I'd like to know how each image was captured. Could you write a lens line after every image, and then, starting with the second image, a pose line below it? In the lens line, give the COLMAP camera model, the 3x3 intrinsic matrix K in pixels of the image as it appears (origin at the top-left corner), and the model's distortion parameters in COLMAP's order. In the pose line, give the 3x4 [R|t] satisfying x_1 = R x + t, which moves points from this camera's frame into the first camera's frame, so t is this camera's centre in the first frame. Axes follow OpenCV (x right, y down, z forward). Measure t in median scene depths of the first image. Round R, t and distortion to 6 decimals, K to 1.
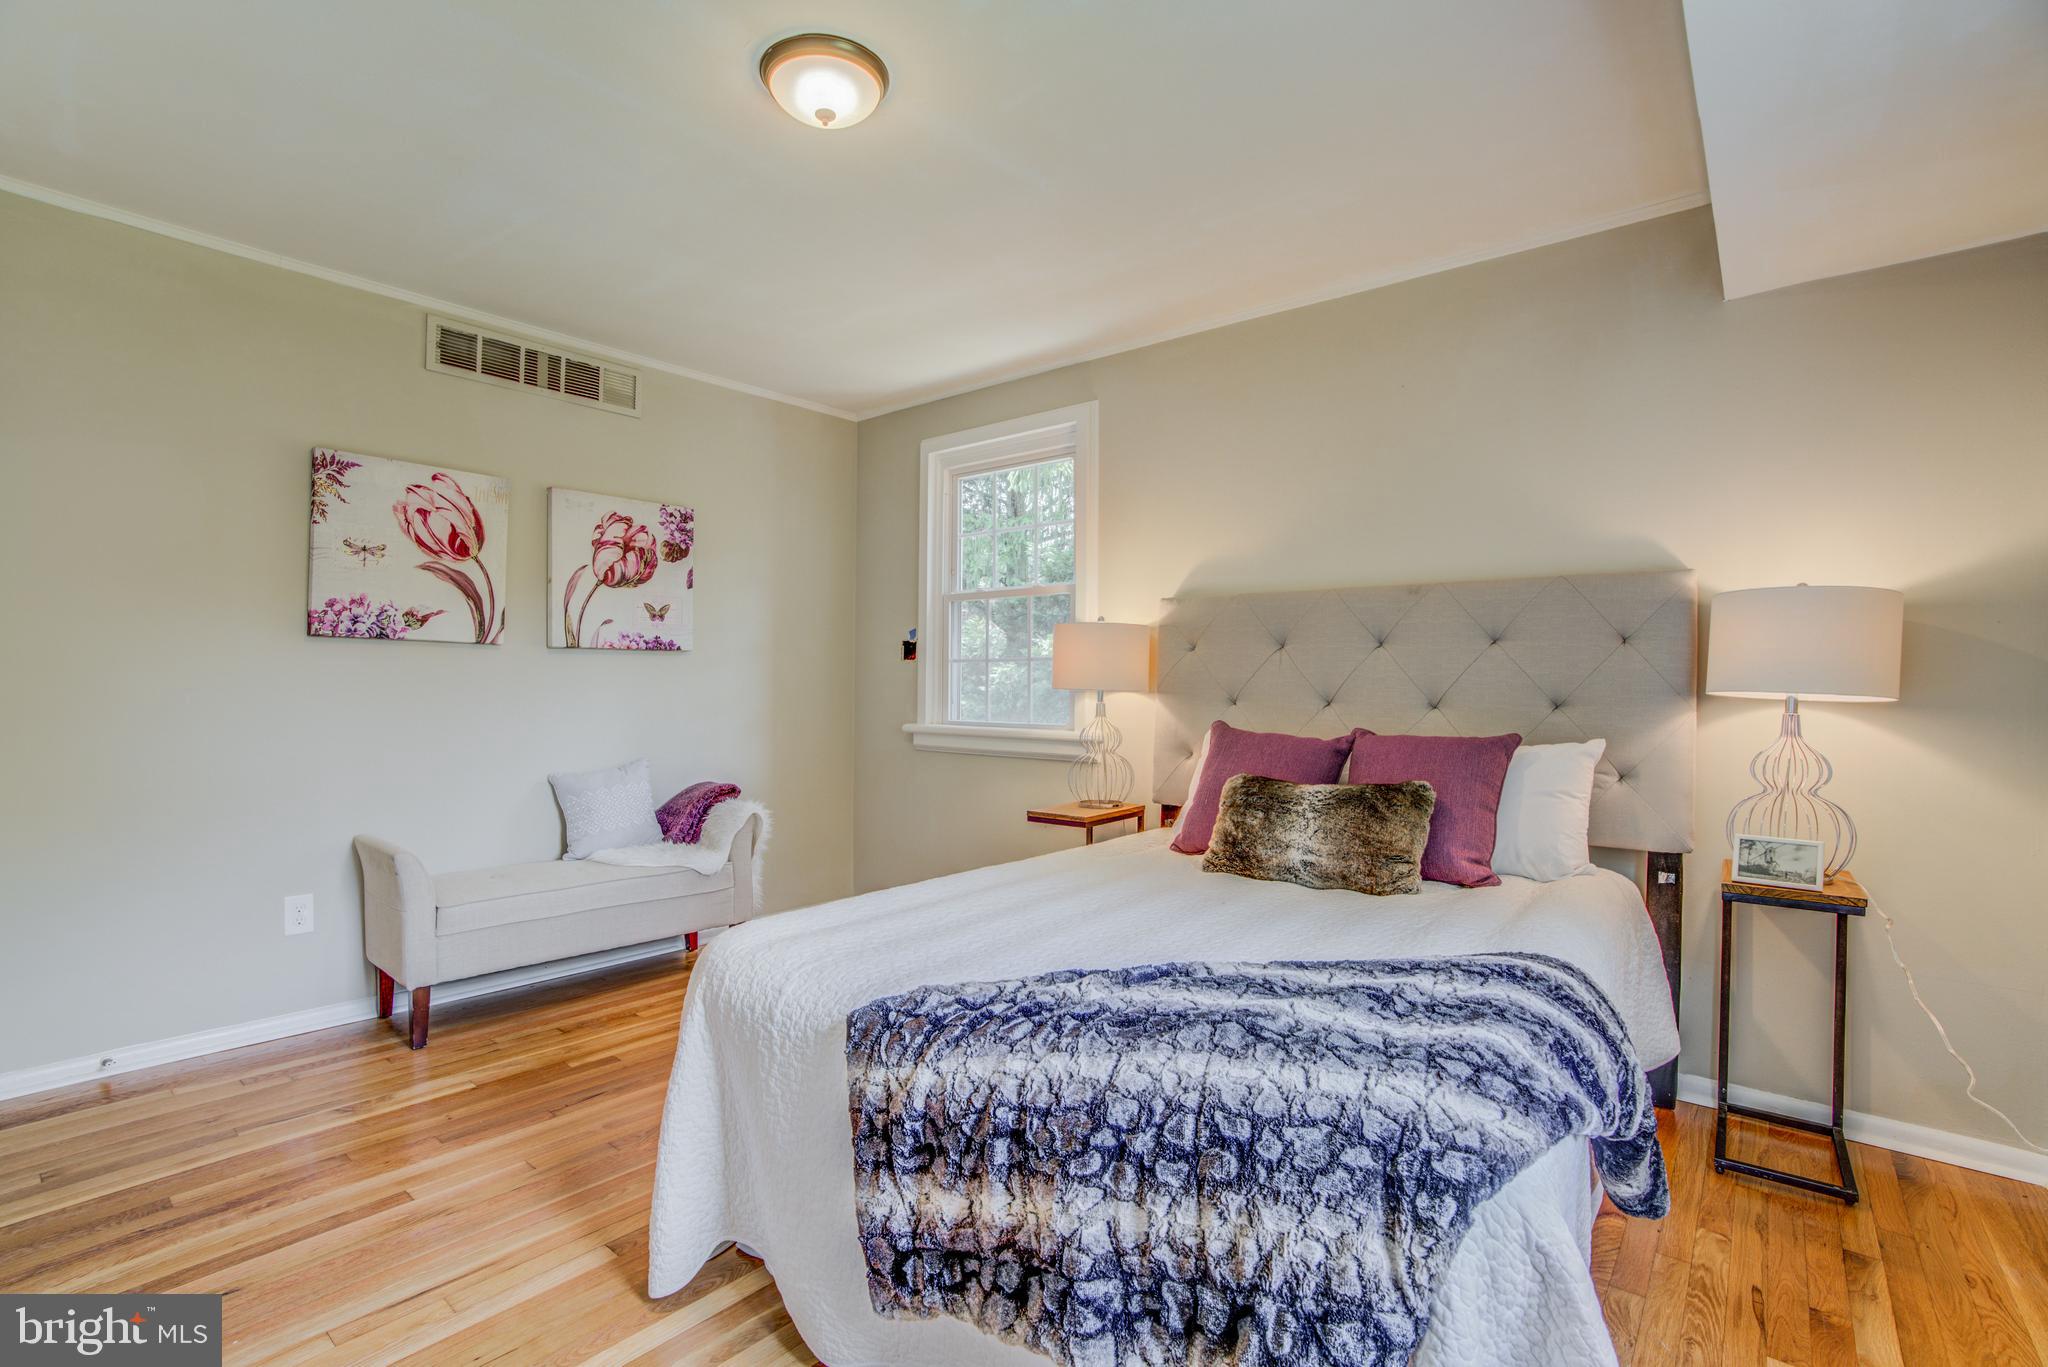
lens RADIAL K [[948.3, 0, 990.6], [0, 948.3, 675.0], [0, 0, 1]] dist [-0.067644, 0.030831]
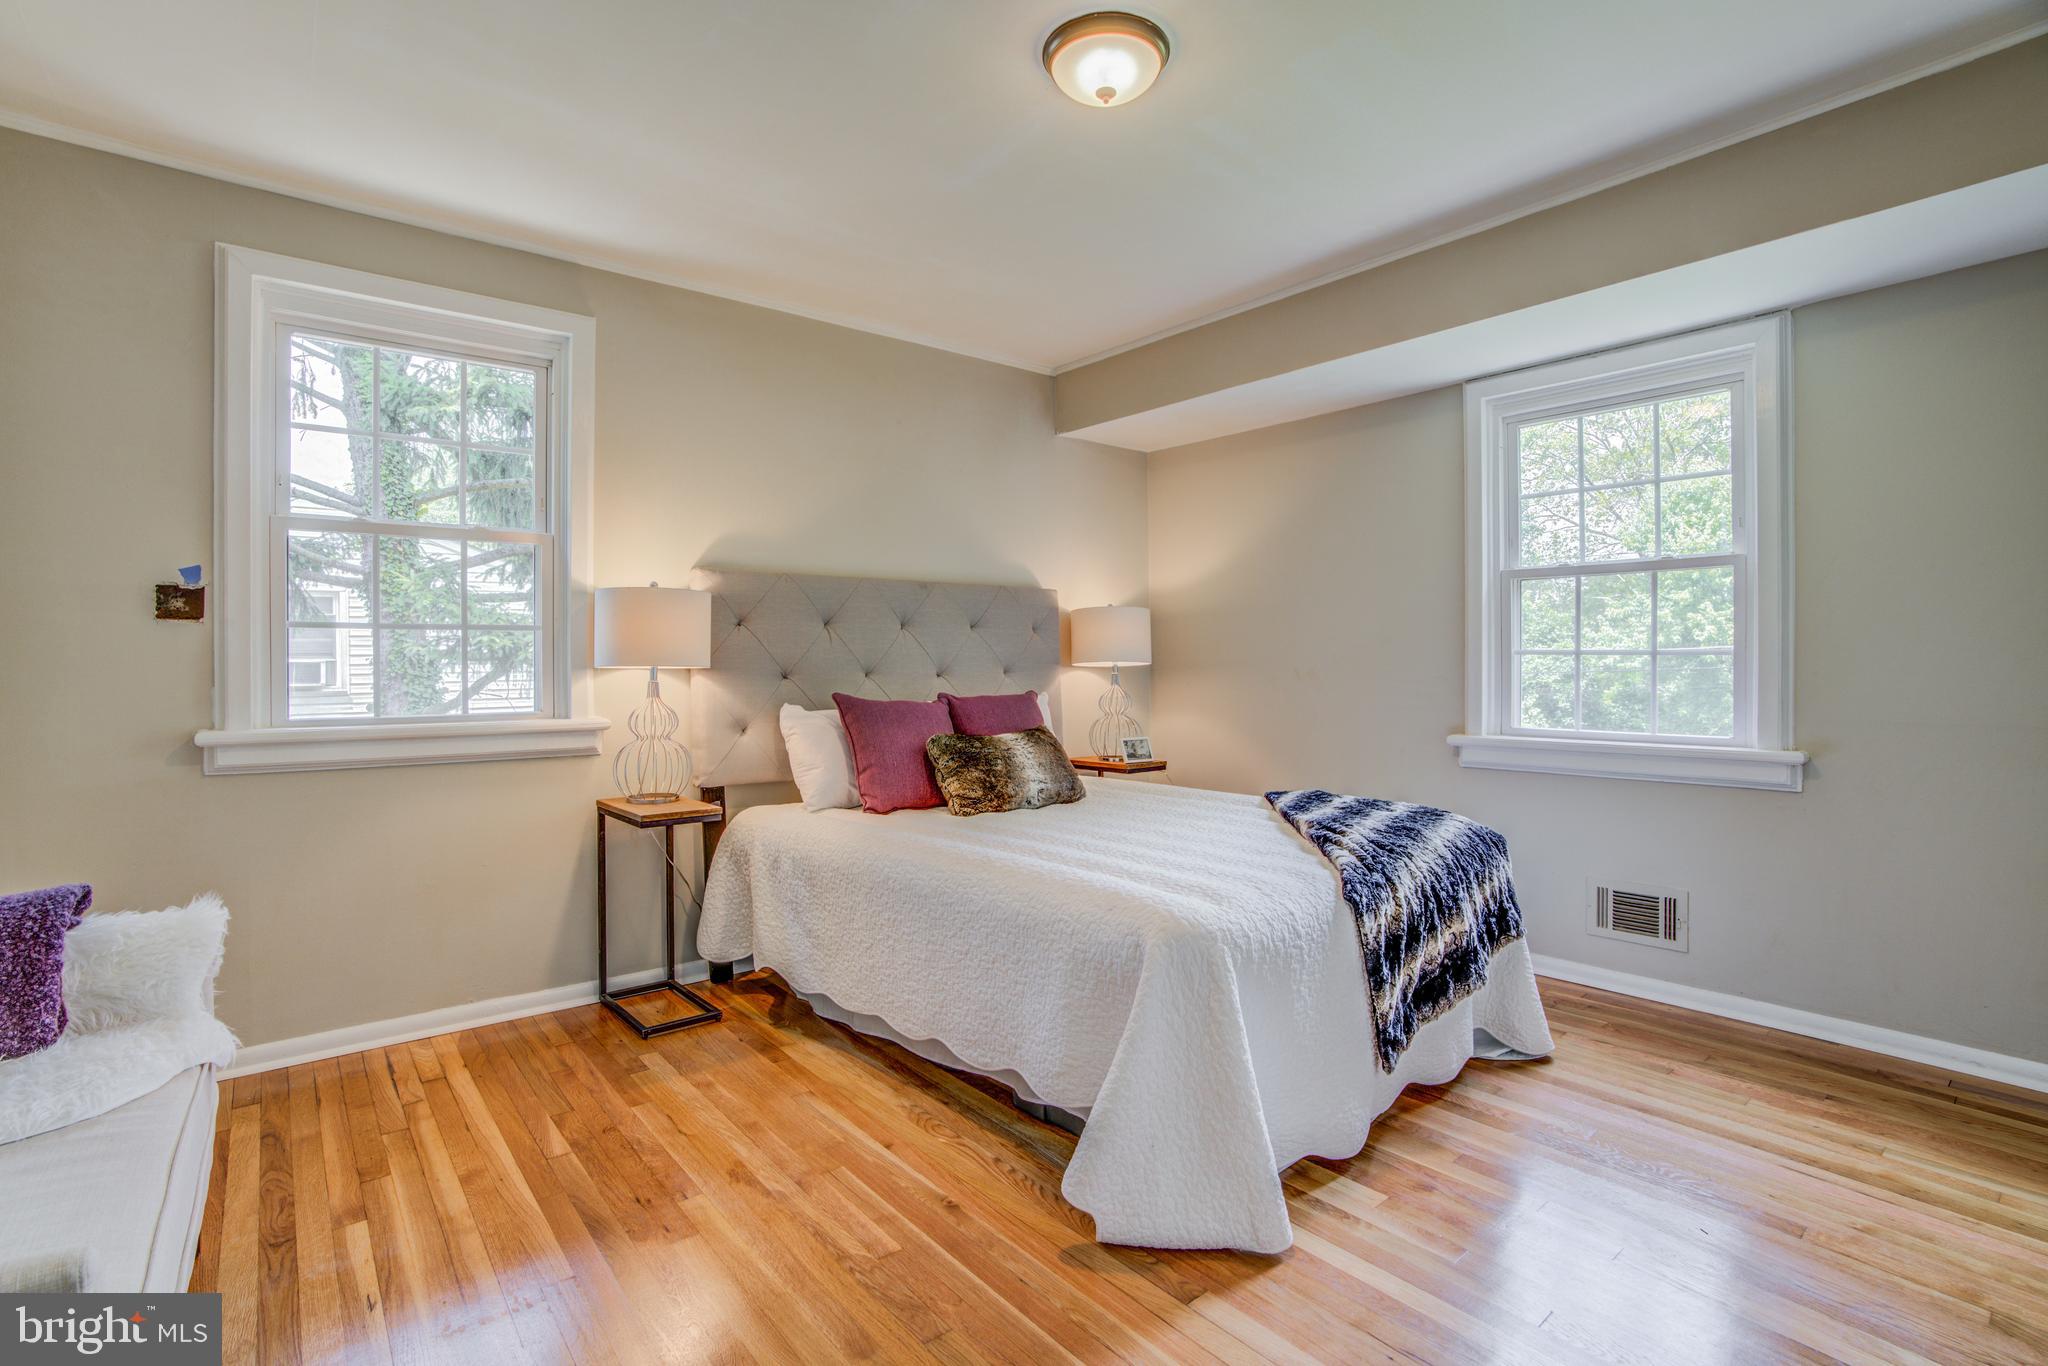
lens RADIAL K [[944.8, 0, 1016.0], [0, 944.8, 691.7], [0, 0, 1]] dist [-0.071204, 0.029139]
pose [[0.164580, -0.038736, 0.985603, -0.657925], [-0.012802, 0.999061, 0.041403, -0.002216], [-0.986281, -0.019431, 0.163929, 0.509042]]
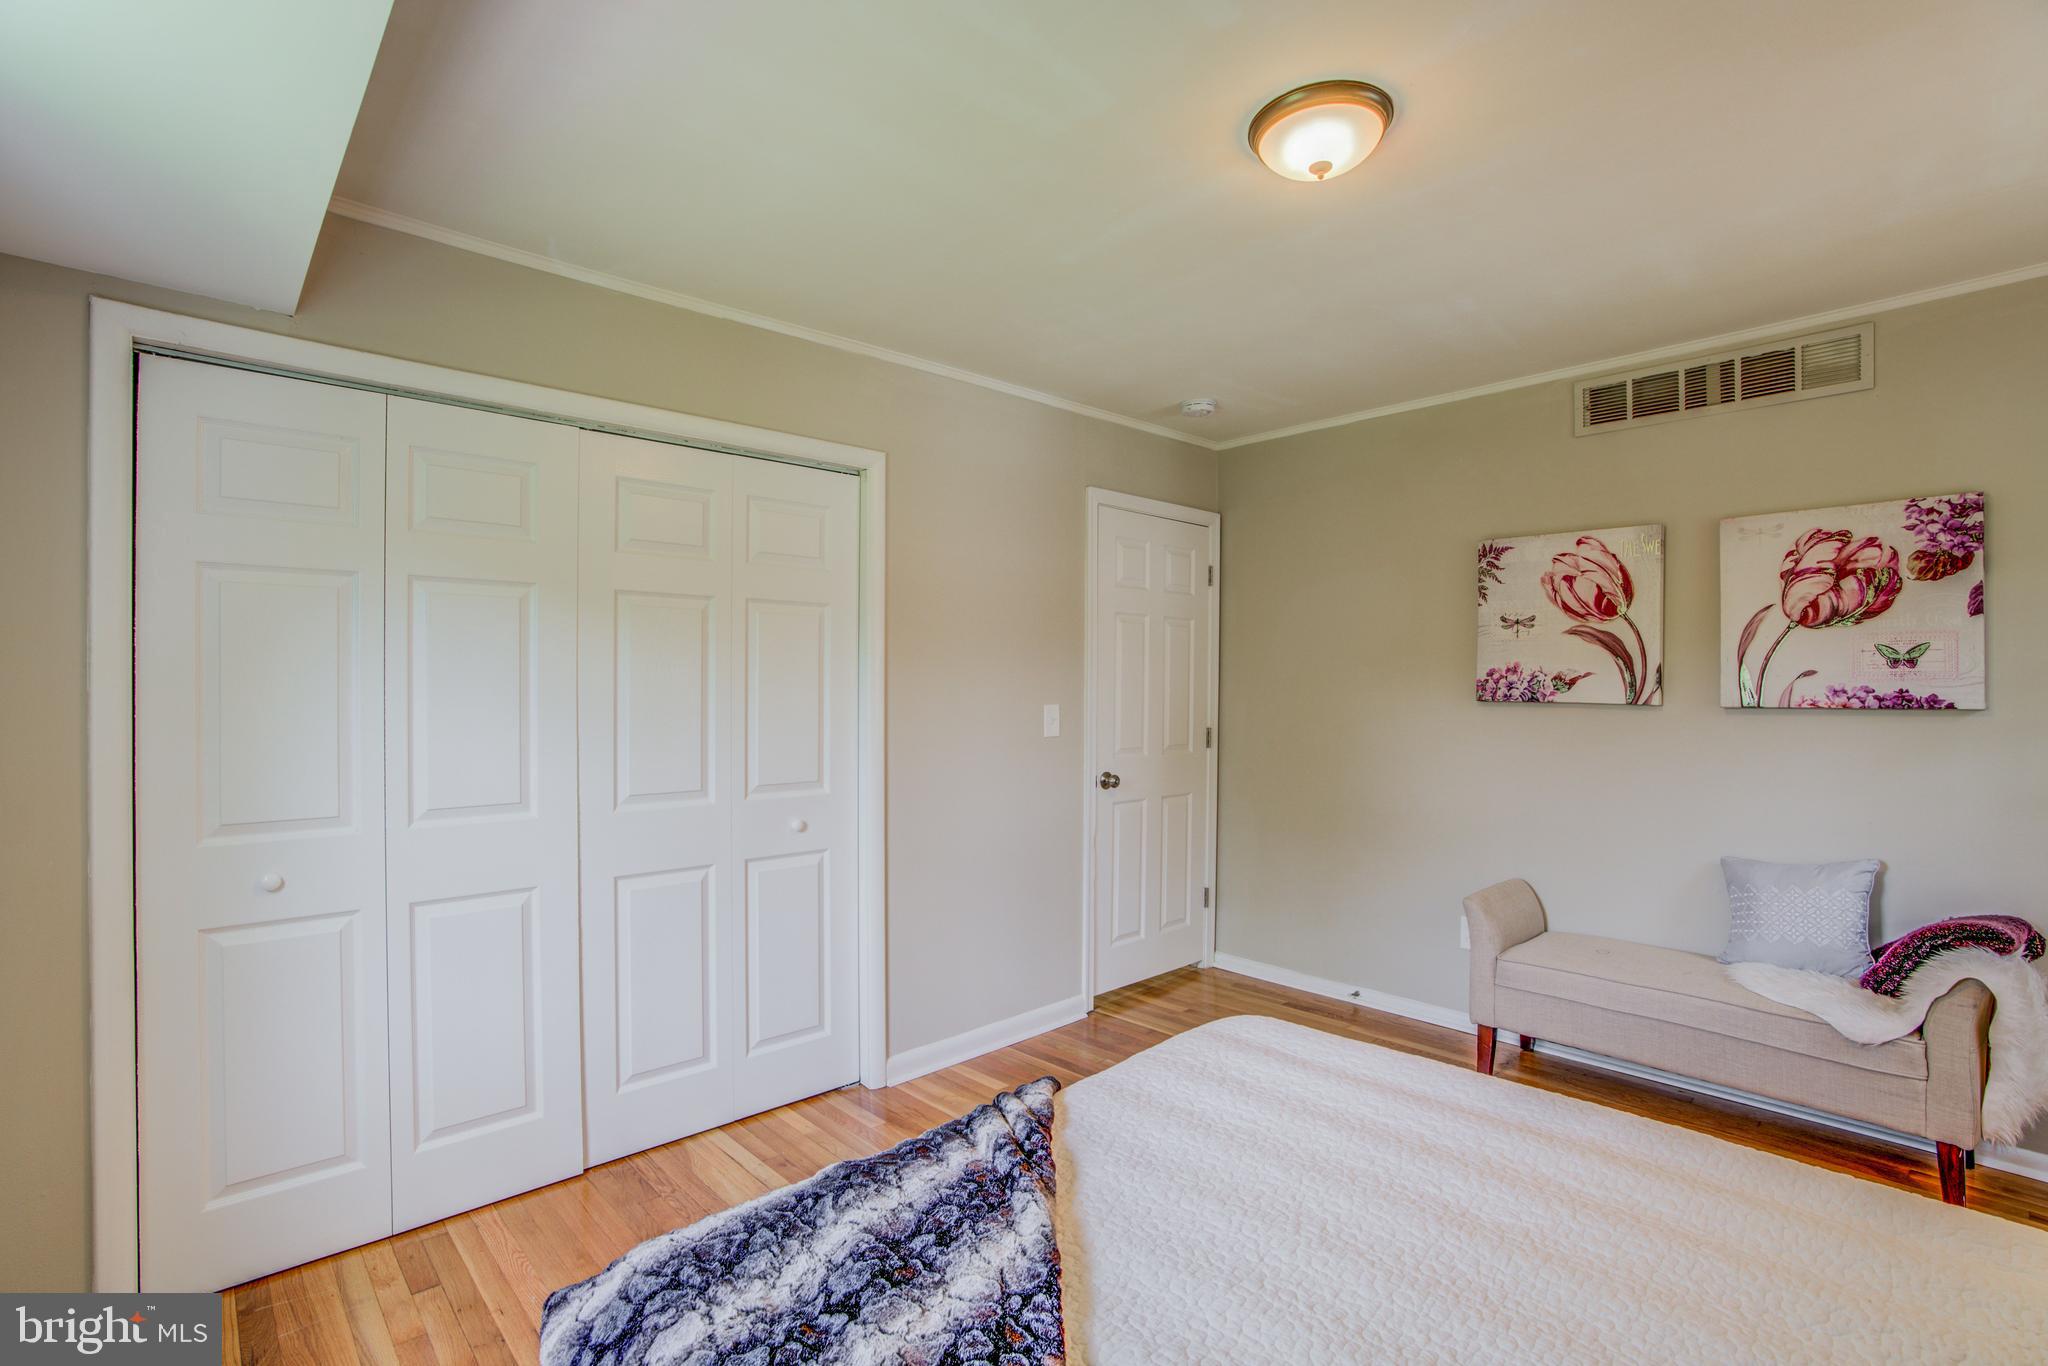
lens RADIAL K [[944.8, 0, 1016.0], [0, 944.8, 691.7], [0, 0, 1]] dist [-0.071204, 0.029139]
pose [[-0.112678, 0.001909, -0.993630, 0.418612], [0.012119, 0.999926, 0.000547, -0.050862], [0.993558, -0.011980, -0.112693, 0.441500]]
